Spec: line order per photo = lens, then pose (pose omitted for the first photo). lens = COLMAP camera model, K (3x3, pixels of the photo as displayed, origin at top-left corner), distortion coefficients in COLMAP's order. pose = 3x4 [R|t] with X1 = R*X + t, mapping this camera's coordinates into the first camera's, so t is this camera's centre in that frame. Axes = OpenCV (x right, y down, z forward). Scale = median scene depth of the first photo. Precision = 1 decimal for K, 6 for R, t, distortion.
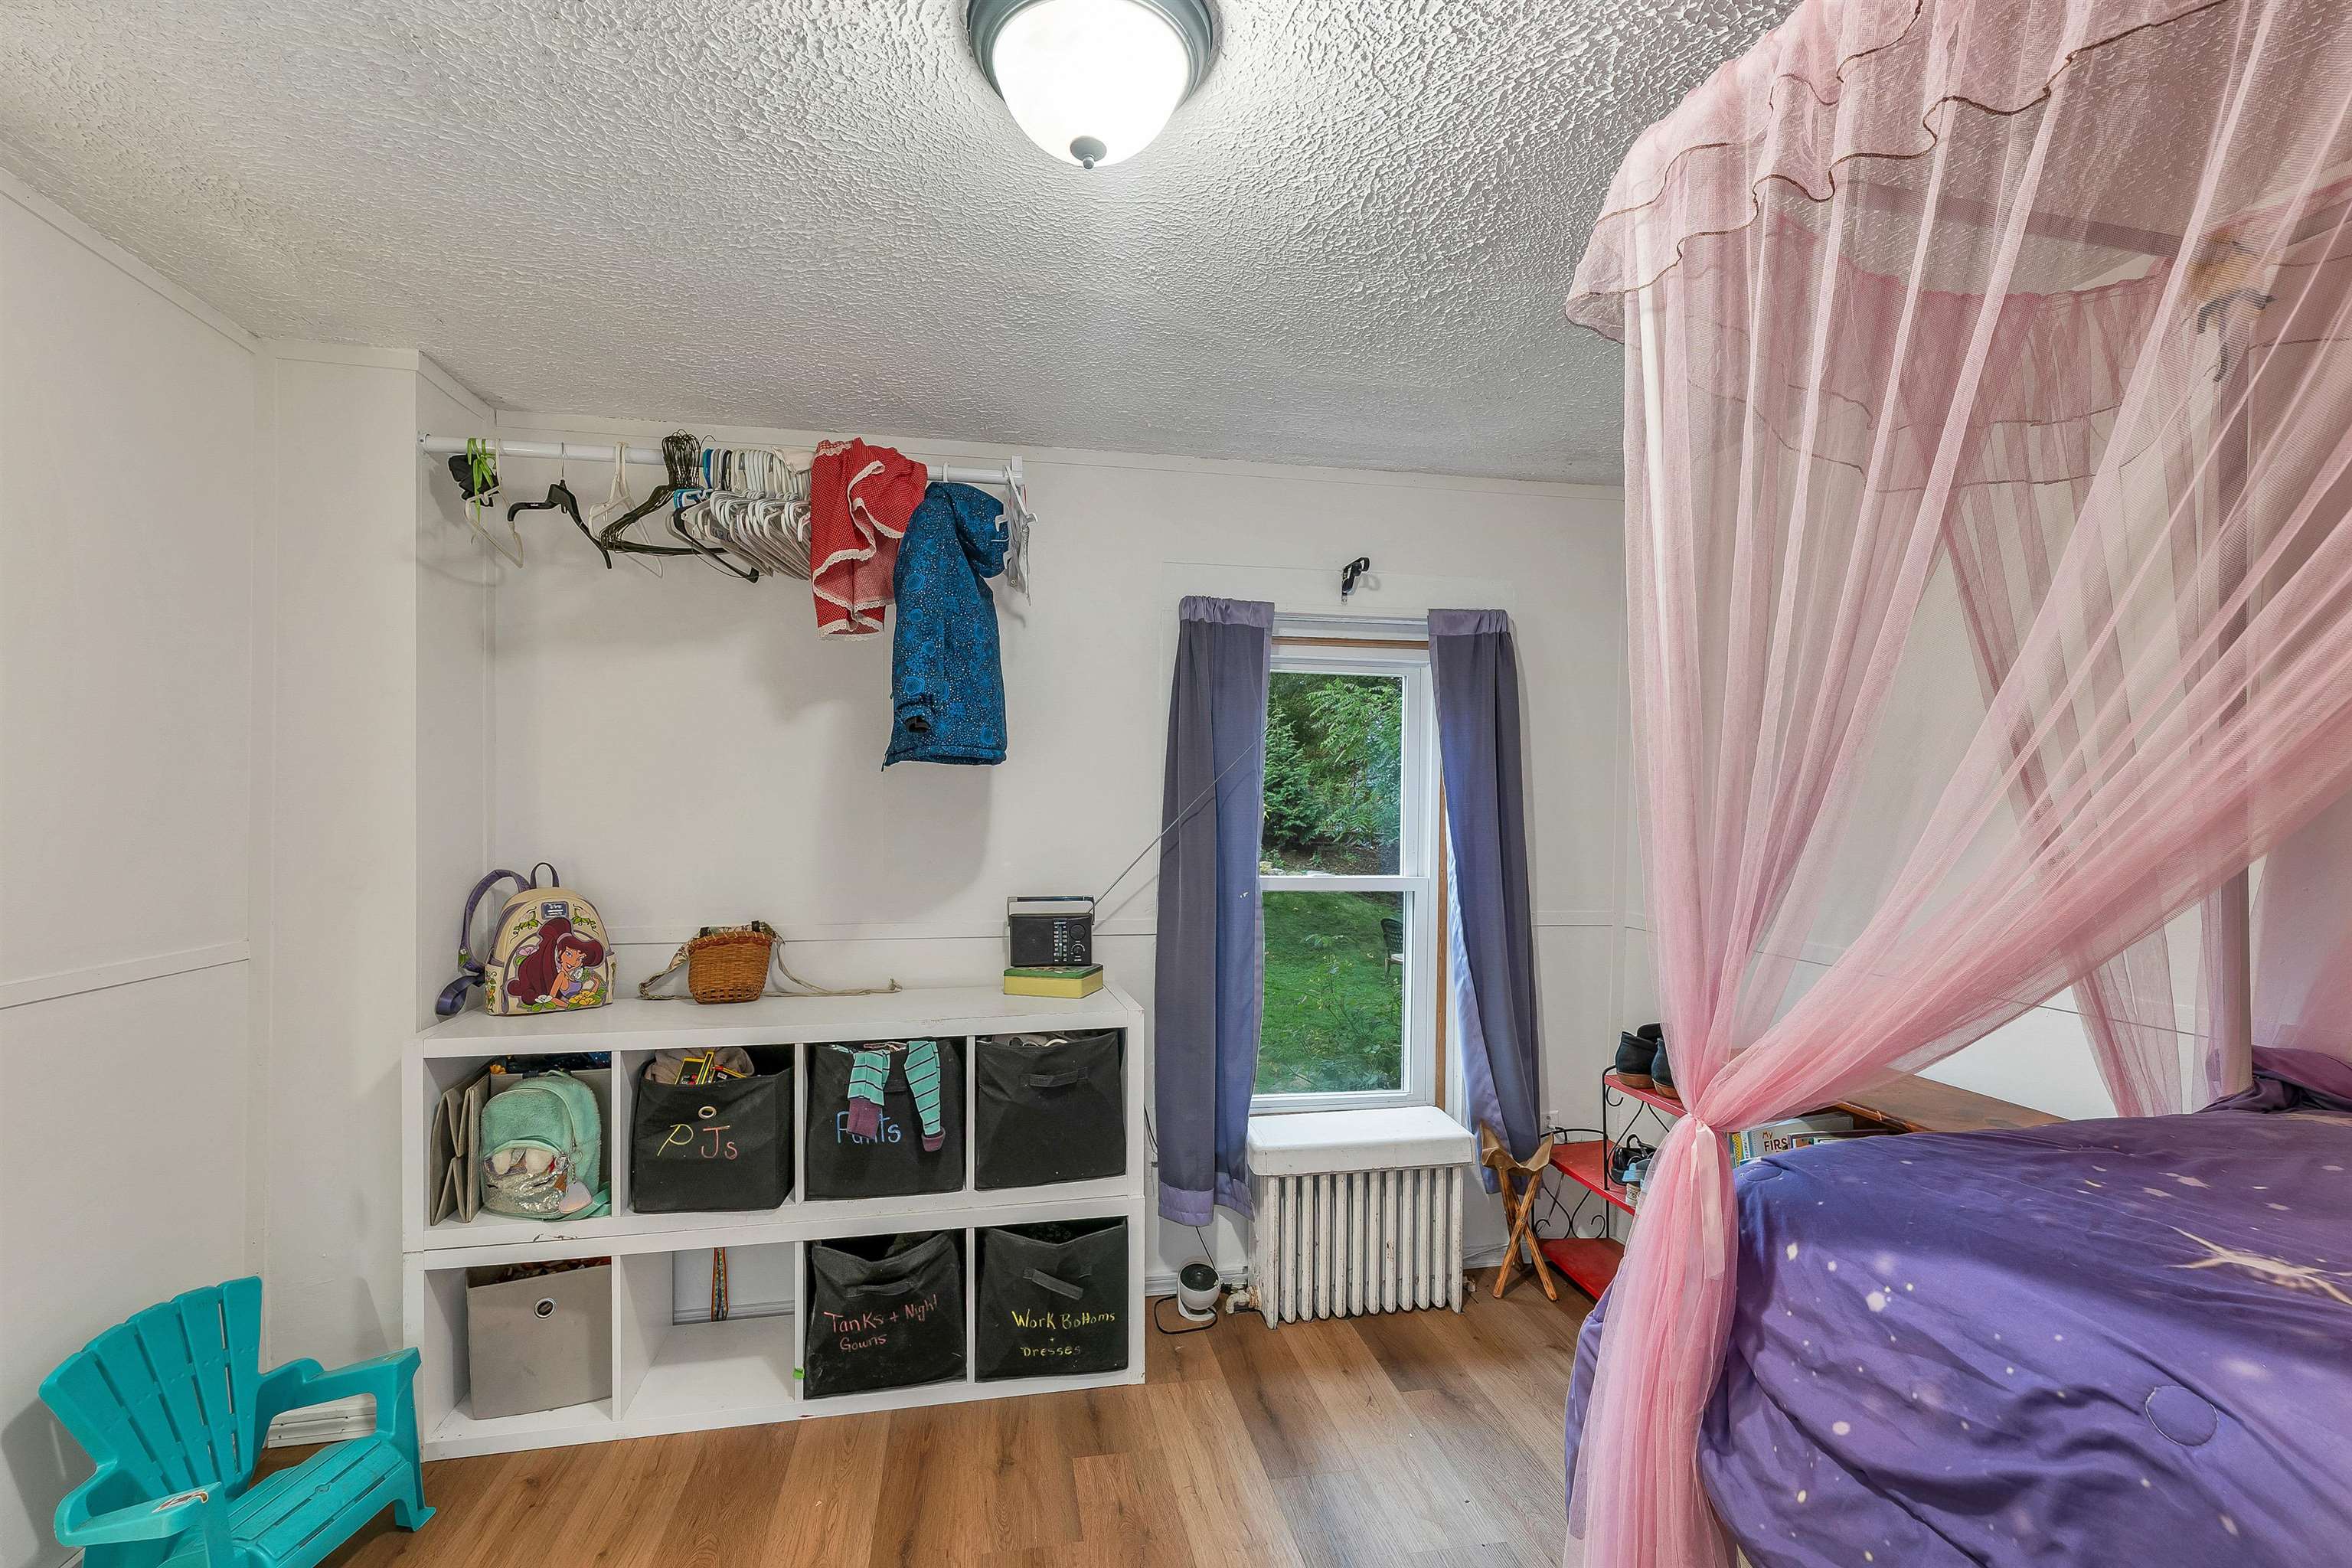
lens RADIAL K [[1007.5, 0, 1173.3], [0, 1007.5, 794.6], [0, 0, 1]] dist [-0.000350, 0.000723]
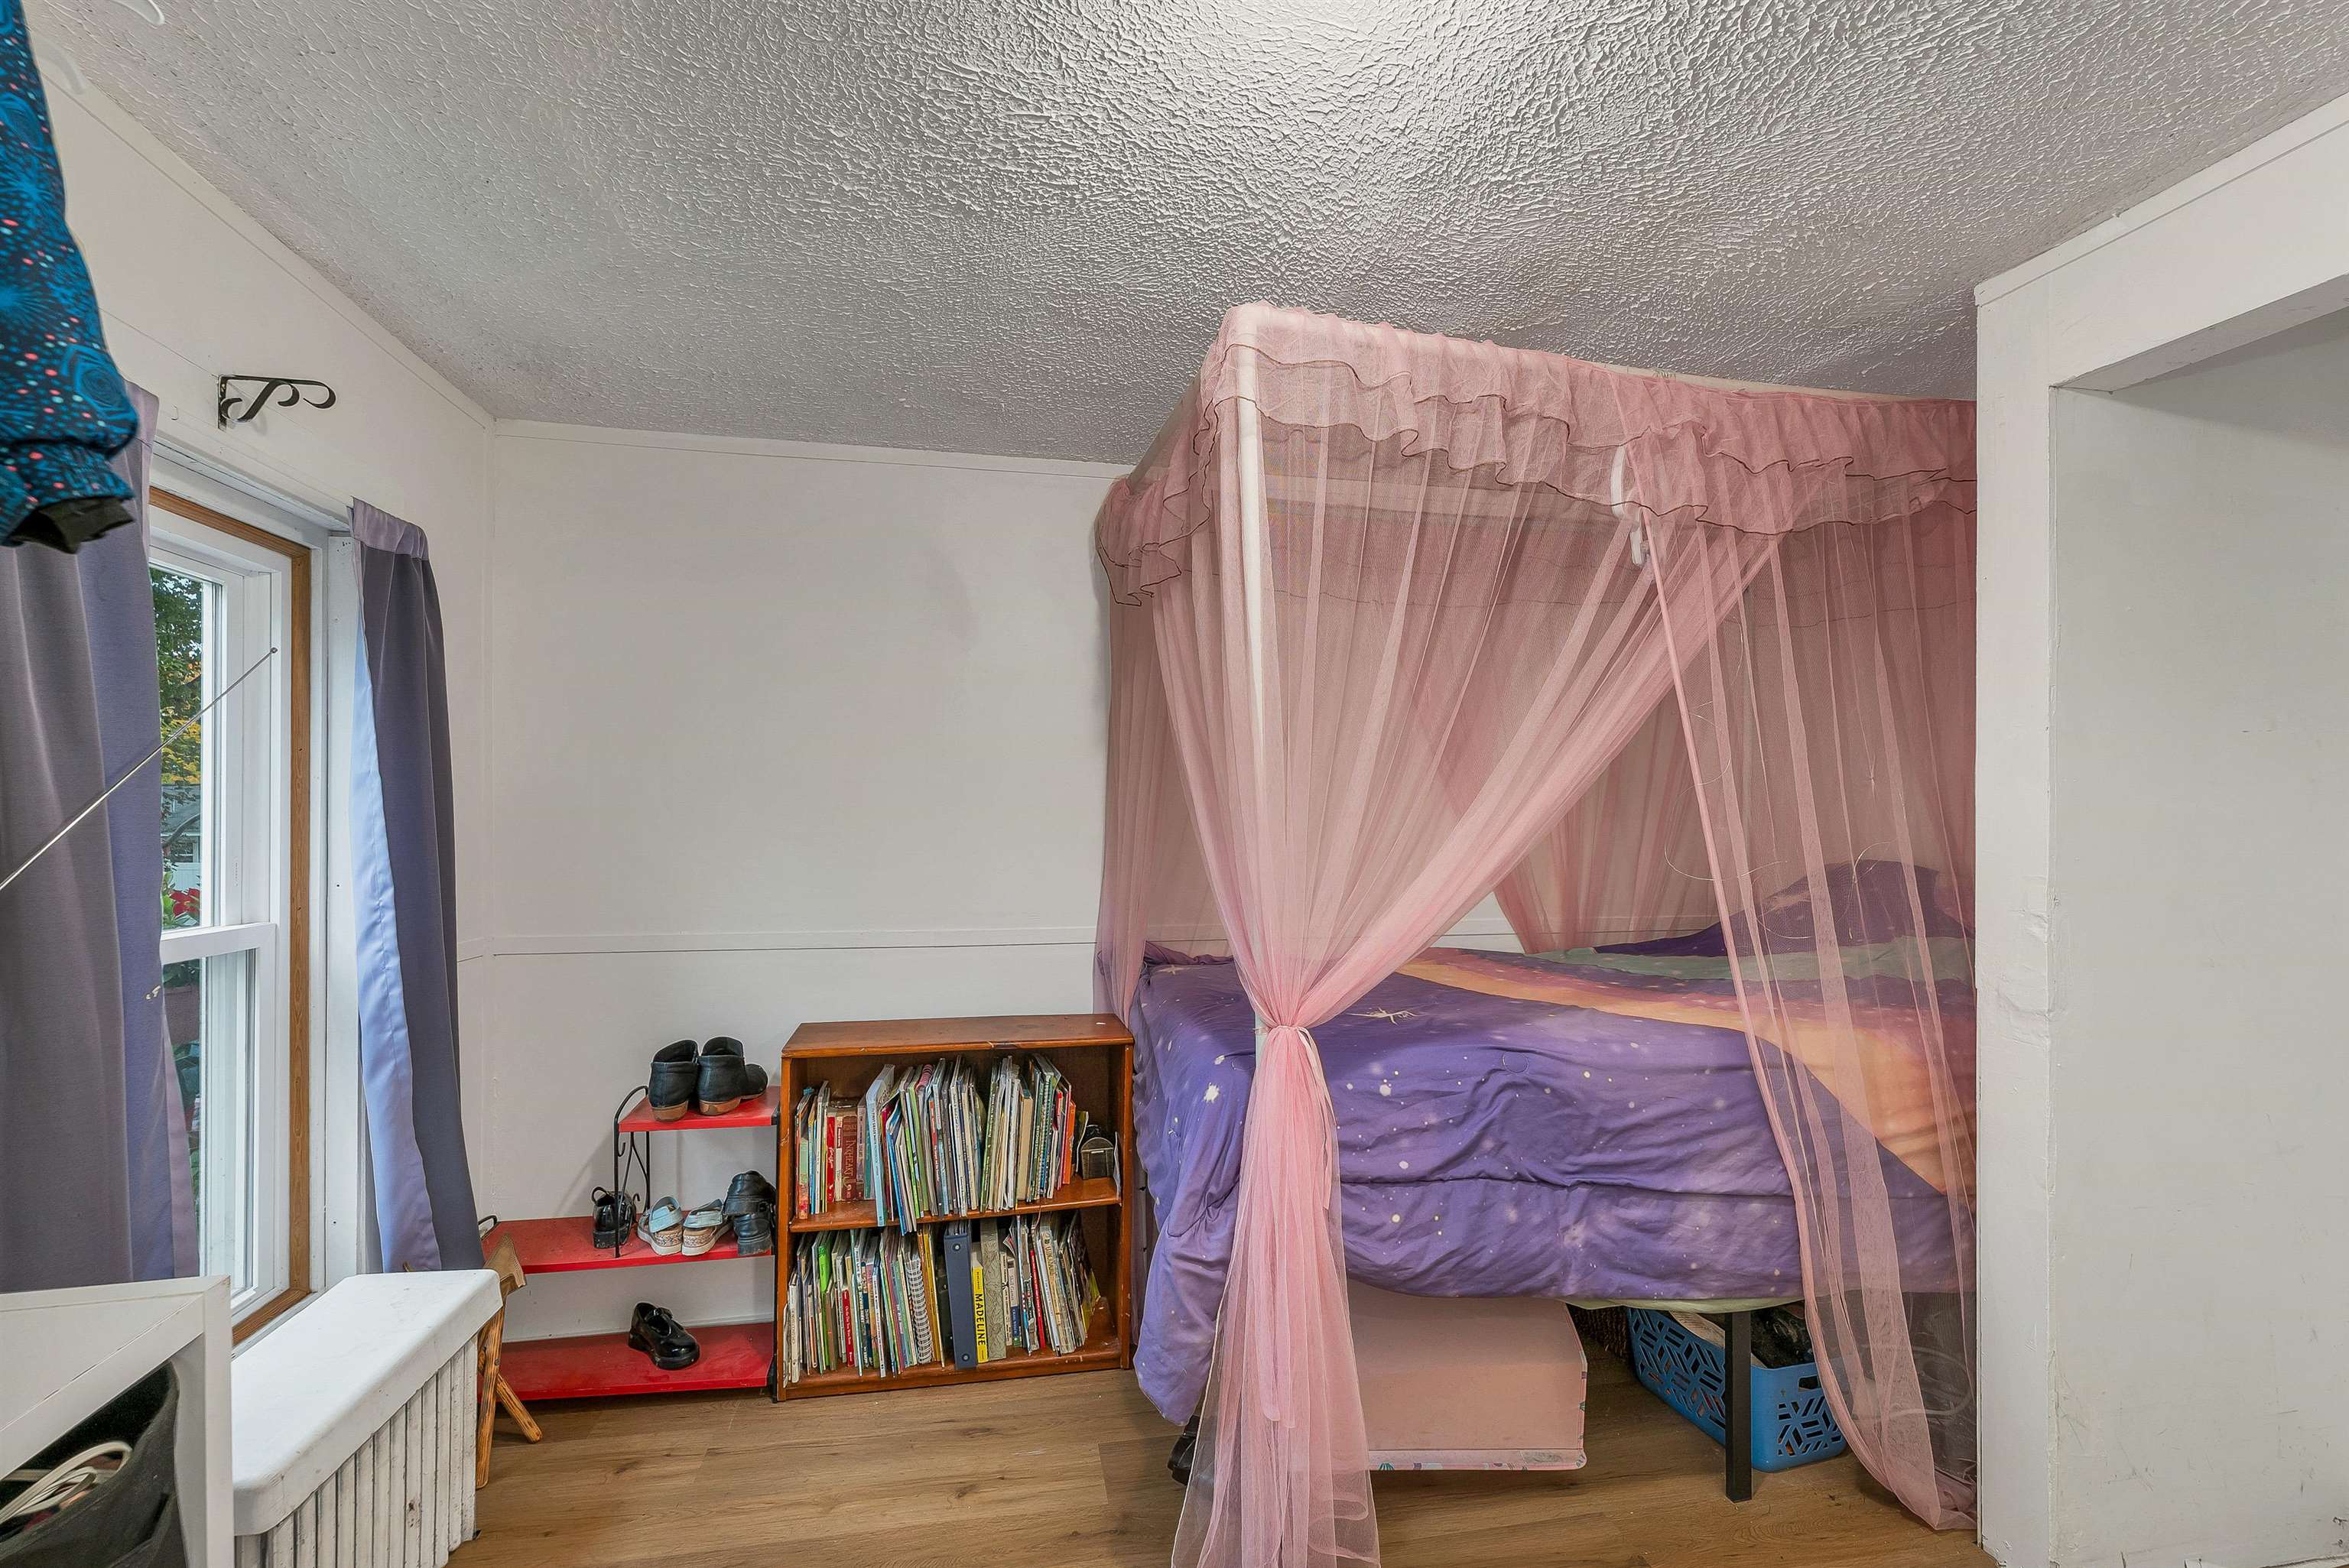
lens RADIAL K [[1006.1, 0, 1163.9], [0, 1006.1, 794.3], [0, 0, 1]] dist [-0.000350, 0.000723]
pose [[0.014504, 0.007460, 0.999867, -1.086172], [-0.011760, 0.999904, -0.007290, 0.005953], [-0.999826, -0.011653, 0.014591, 1.396571]]
